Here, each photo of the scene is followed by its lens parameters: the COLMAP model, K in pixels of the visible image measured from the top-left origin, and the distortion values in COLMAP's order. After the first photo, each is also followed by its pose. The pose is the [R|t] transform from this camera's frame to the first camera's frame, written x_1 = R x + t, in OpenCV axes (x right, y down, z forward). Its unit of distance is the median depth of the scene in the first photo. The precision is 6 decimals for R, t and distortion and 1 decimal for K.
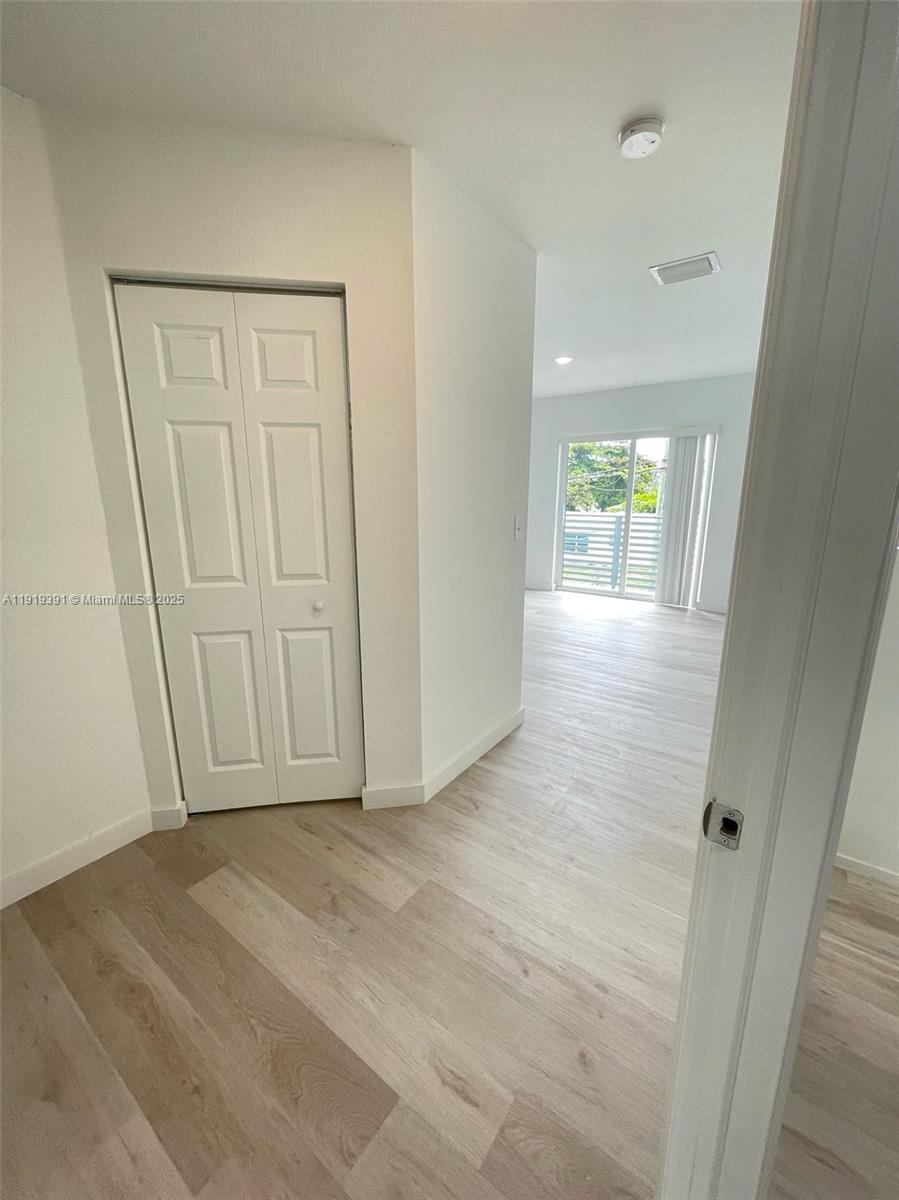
lens RADIAL K [[485.2, 0, 453.6], [0, 485.2, 601.8], [0, 0, 1]] dist [-0.001422, -0.000194]
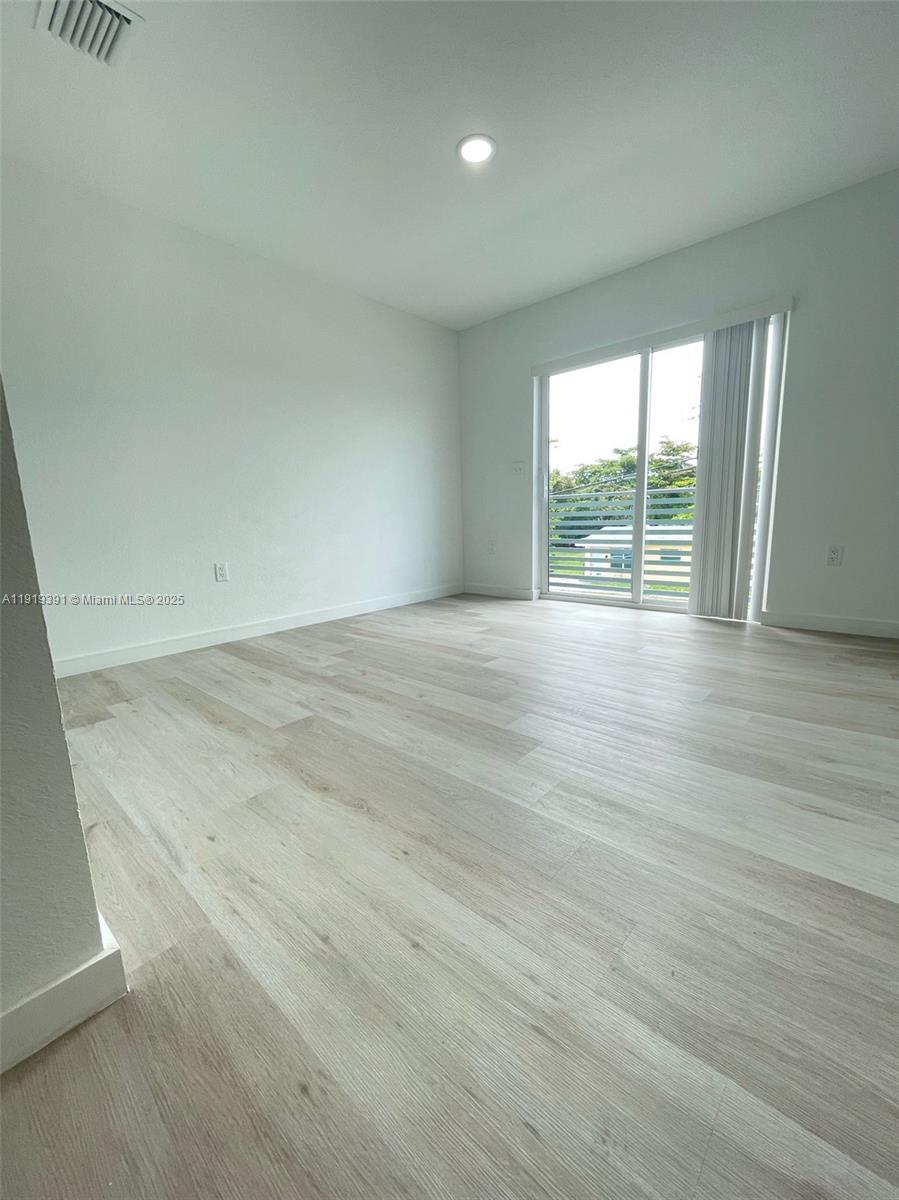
lens RADIAL K [[485.2, 0, 453.6], [0, 485.2, 601.8], [0, 0, 1]] dist [-0.001422, -0.000194]
pose [[0.994466, -0.009053, -0.104667, 0.198095], [0.003953, 0.998799, -0.048833, 0.015405], [0.104984, 0.048149, 0.993308, 0.389453]]
